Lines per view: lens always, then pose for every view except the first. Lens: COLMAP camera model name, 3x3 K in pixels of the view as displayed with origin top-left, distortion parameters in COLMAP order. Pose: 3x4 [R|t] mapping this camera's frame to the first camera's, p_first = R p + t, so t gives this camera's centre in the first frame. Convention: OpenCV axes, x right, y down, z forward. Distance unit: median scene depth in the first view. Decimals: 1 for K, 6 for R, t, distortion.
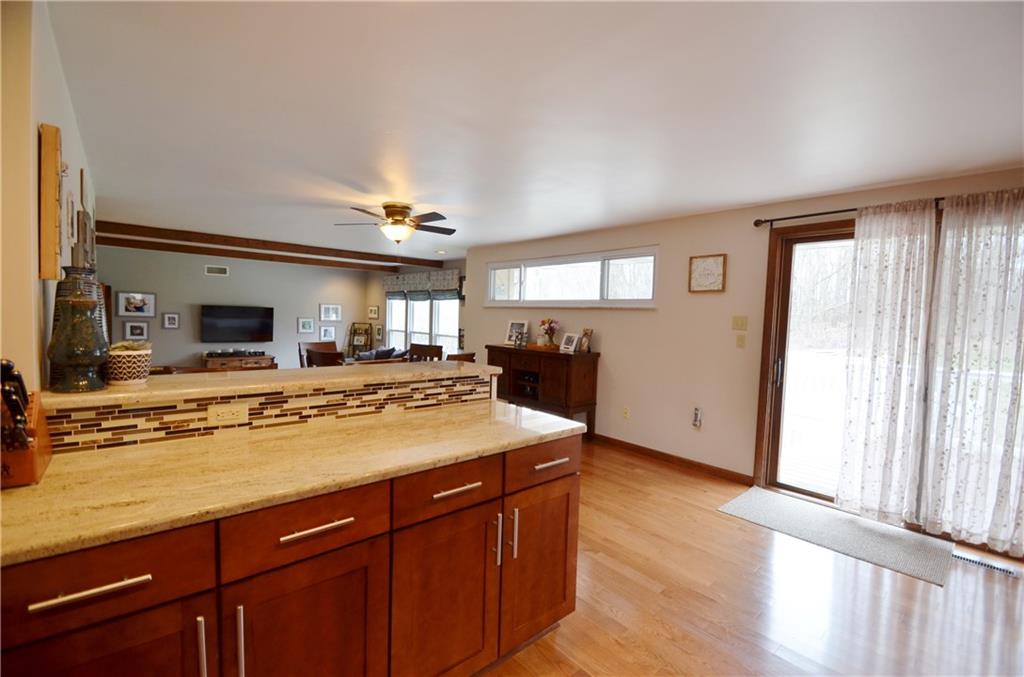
lens RADIAL K [[456.7, 0, 514.2], [0, 456.7, 342.3], [0, 0, 1]] dist [-0.012468, -0.001749]
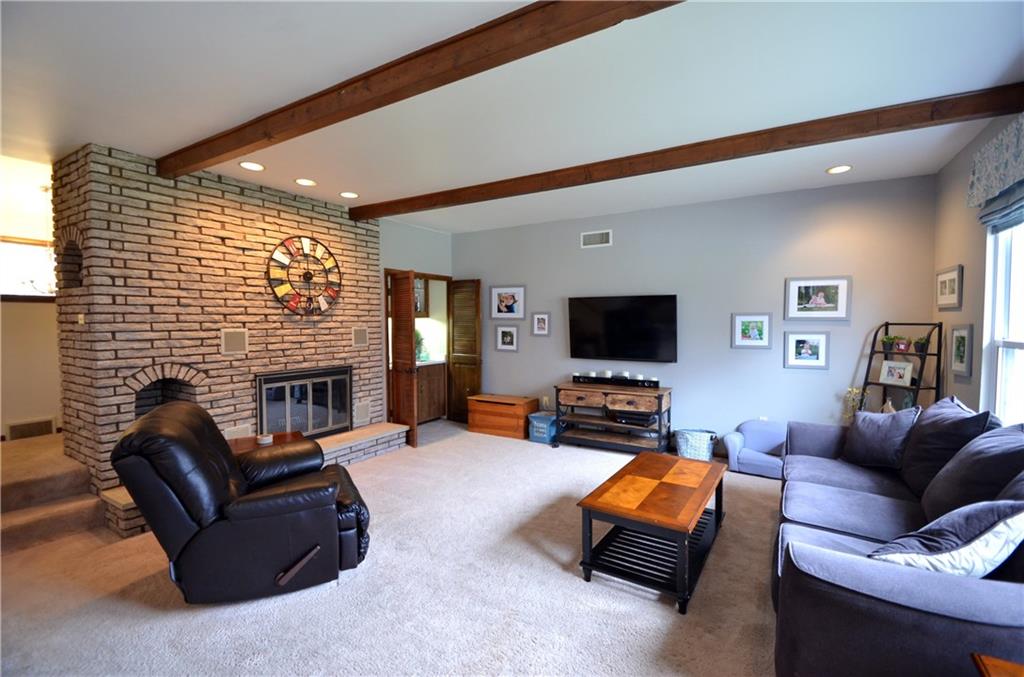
lens RADIAL K [[456.7, 0, 515.4], [0, 456.7, 336.5], [0, 0, 1]] dist [-0.012468, -0.001749]
pose [[0.283663, 0.001655, -0.958922, -0.109711], [-0.040352, 0.999133, -0.010213, -0.019554], [0.958075, 0.041591, 0.283484, 0.738128]]
